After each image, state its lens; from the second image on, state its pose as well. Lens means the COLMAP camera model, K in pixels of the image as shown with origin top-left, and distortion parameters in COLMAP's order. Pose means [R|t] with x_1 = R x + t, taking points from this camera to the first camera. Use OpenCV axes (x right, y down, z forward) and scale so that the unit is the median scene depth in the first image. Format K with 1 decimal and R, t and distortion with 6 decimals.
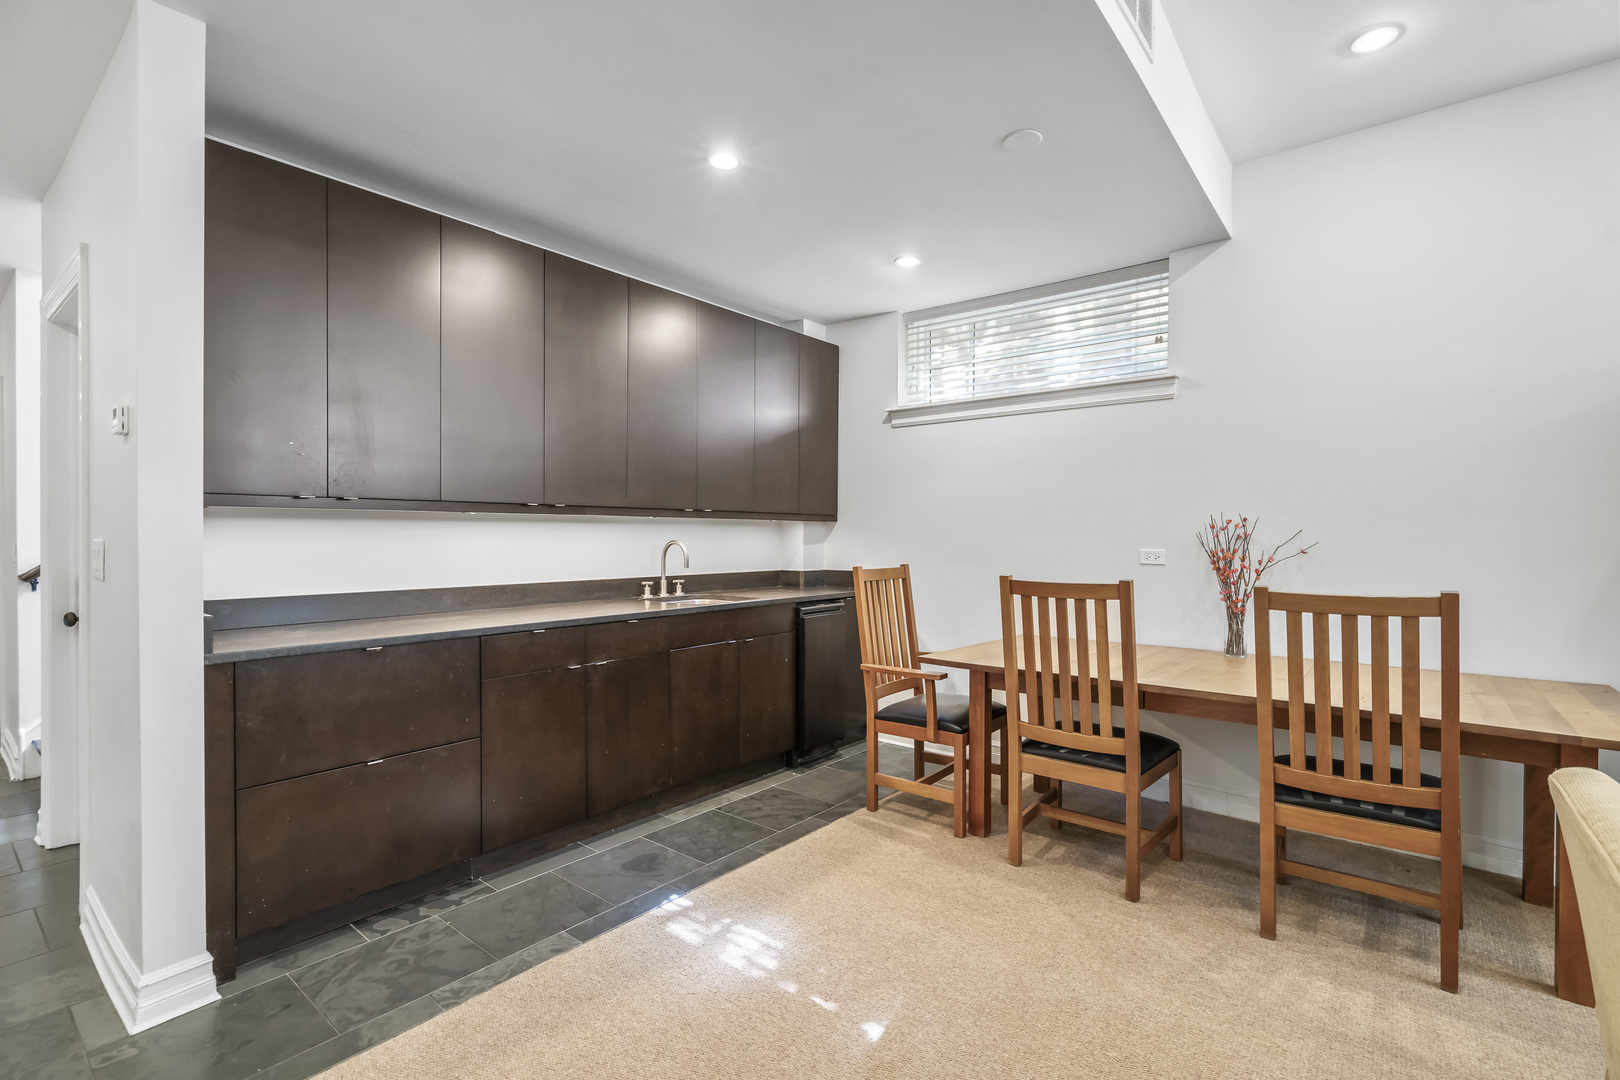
lens RADIAL K [[735.0, 0, 818.7], [0, 735.0, 540.1], [0, 0, 1]] dist [-0.009765, 0.004259]
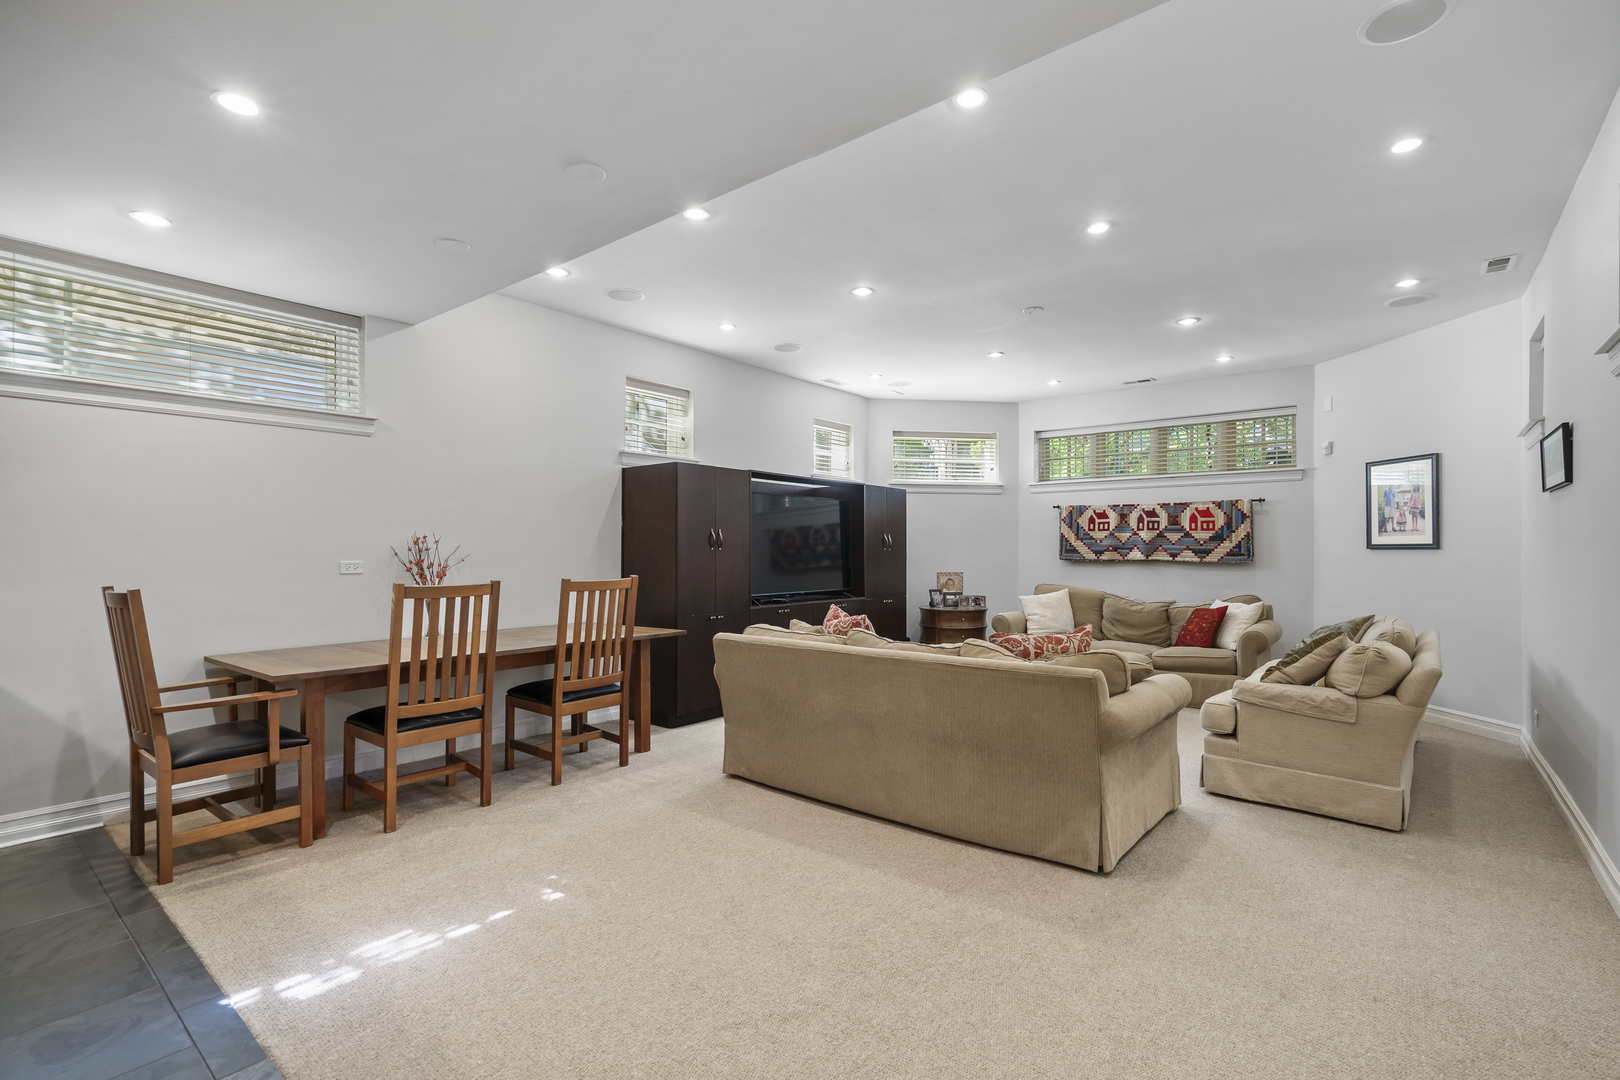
lens RADIAL K [[735.0, 0, 819.6], [0, 735.0, 532.9], [0, 0, 1]] dist [-0.009765, 0.004259]
pose [[0.023088, 0.006793, 0.999710, -0.902372], [0.003618, 0.999970, -0.006879, -0.026384], [-0.999727, 0.003776, 0.023063, 0.283911]]
